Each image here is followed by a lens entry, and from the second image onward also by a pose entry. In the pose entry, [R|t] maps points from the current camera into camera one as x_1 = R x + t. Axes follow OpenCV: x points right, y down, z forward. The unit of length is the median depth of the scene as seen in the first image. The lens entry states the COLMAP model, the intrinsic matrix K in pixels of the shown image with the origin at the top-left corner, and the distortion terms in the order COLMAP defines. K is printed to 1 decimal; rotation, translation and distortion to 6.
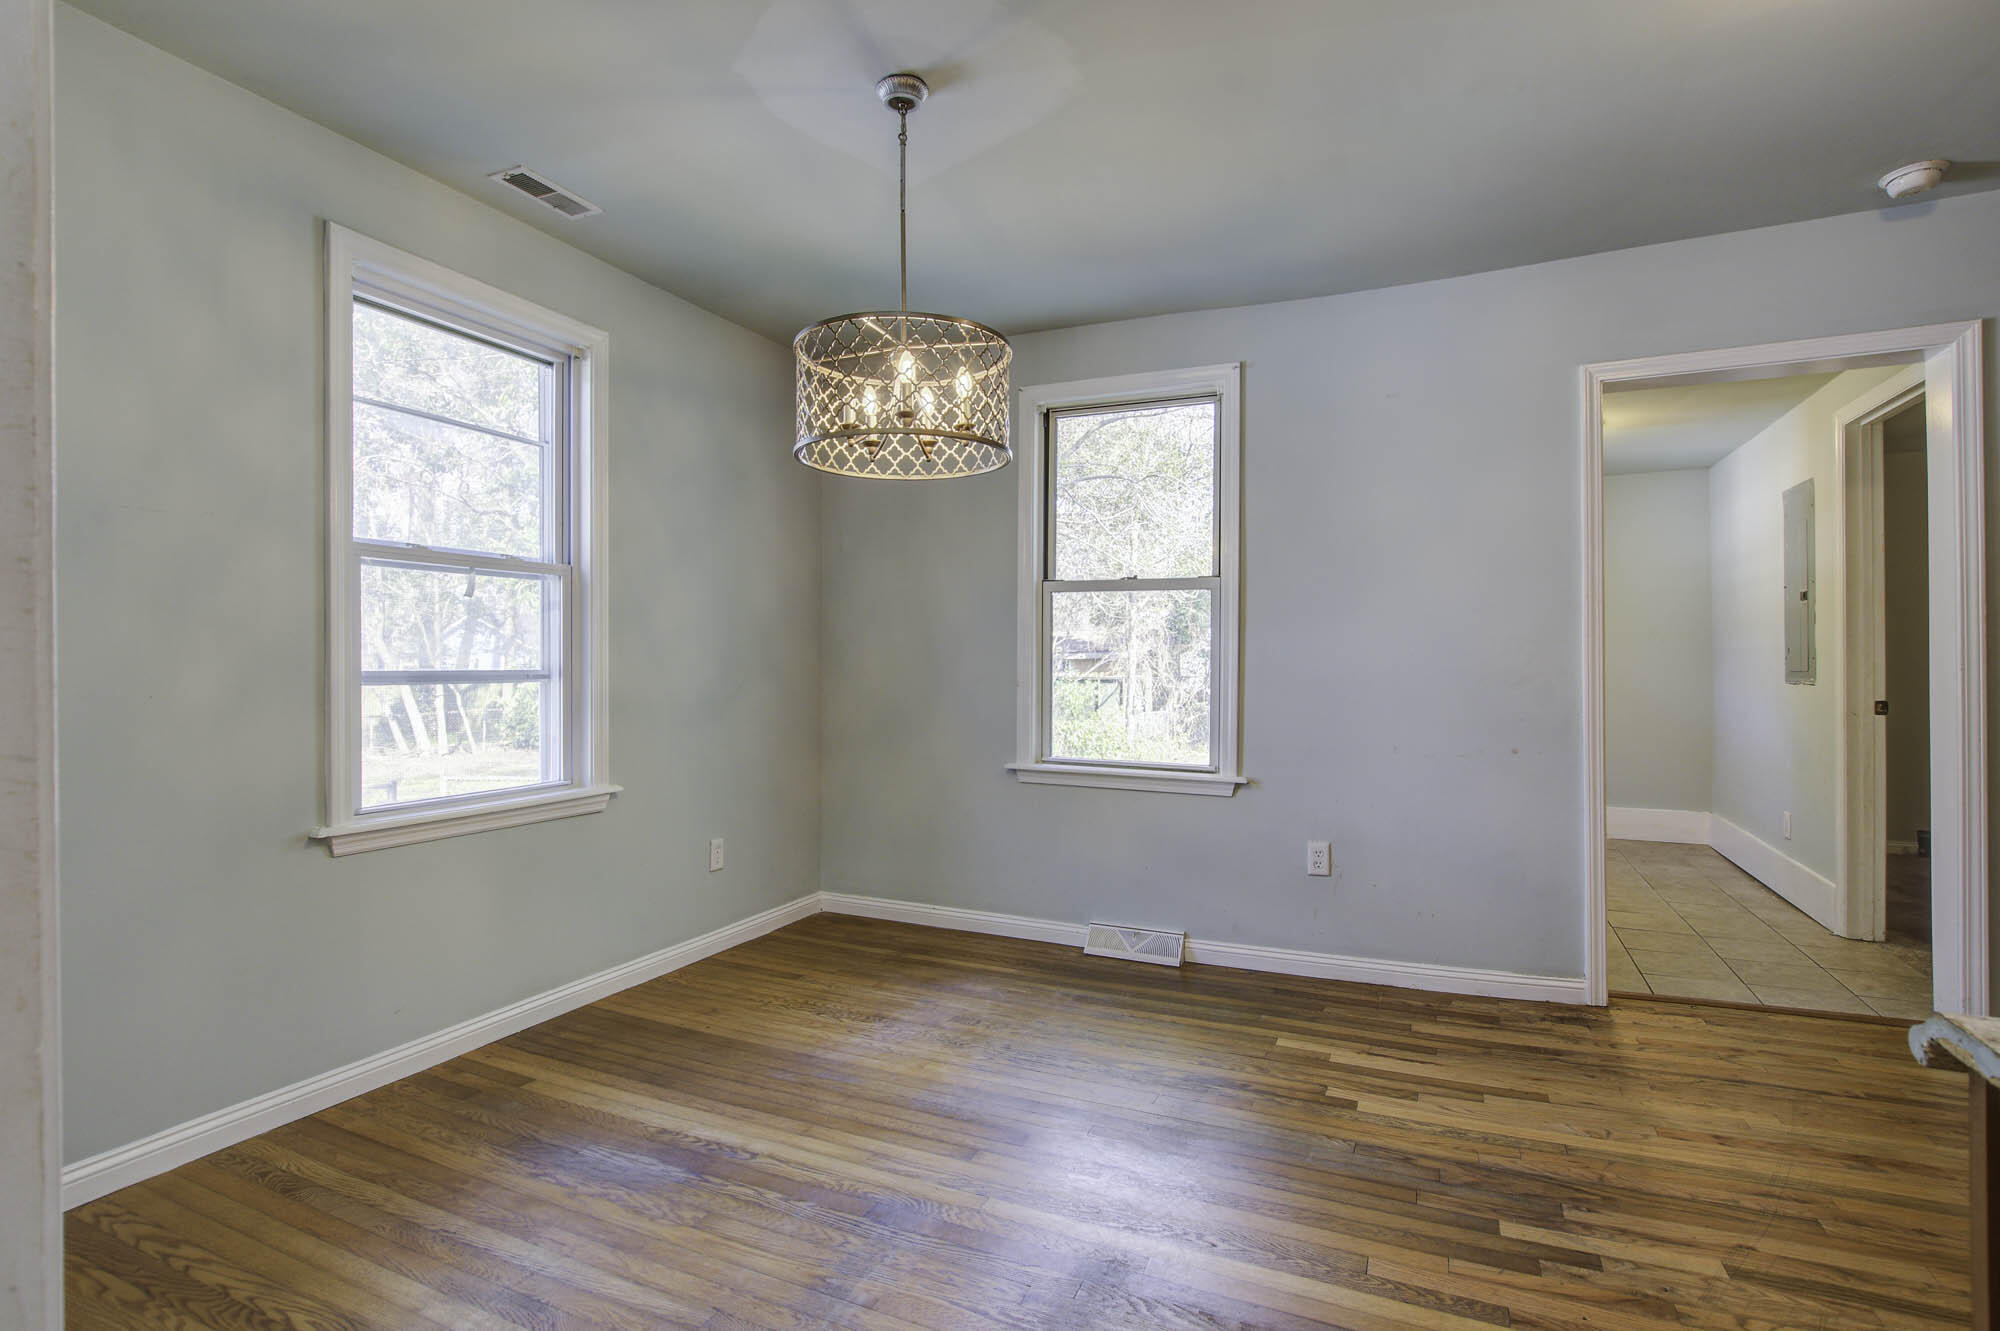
lens RADIAL K [[931.6, 0, 982.8], [0, 931.6, 673.4], [0, 0, 1]] dist [-0.014396, 0.002758]
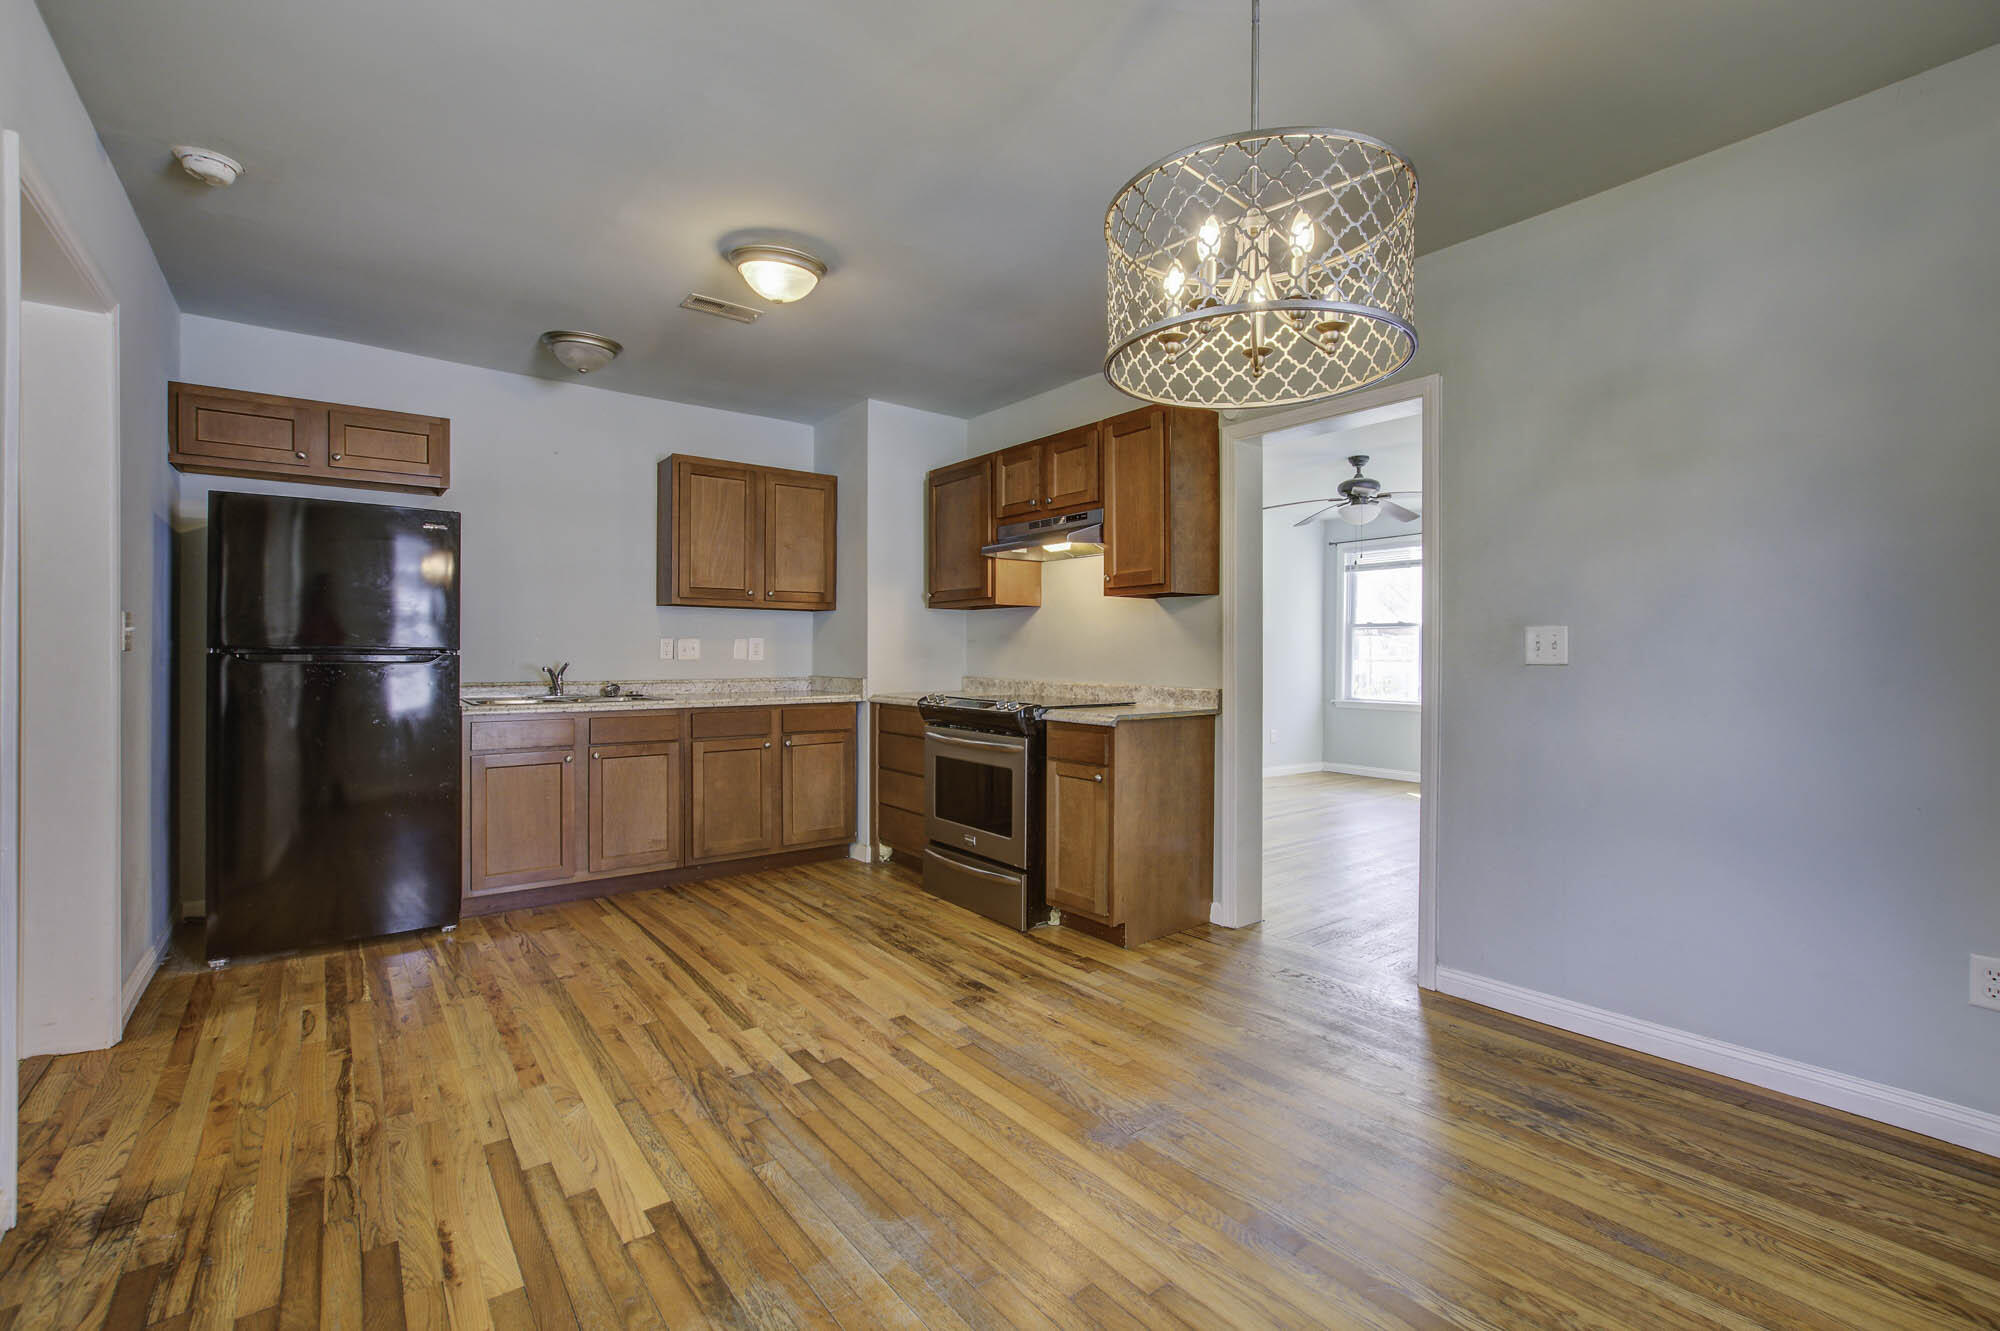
lens RADIAL K [[895.7, 0, 1005.6], [0, 895.7, 651.8], [0, 0, 1]] dist [-0.016863, 0.002788]
pose [[-0.899611, -0.001398, 0.436690, -0.164912], [-0.001973, 0.999998, -0.000864, -0.007581], [-0.436687, -0.001639, -0.899612, 1.305748]]
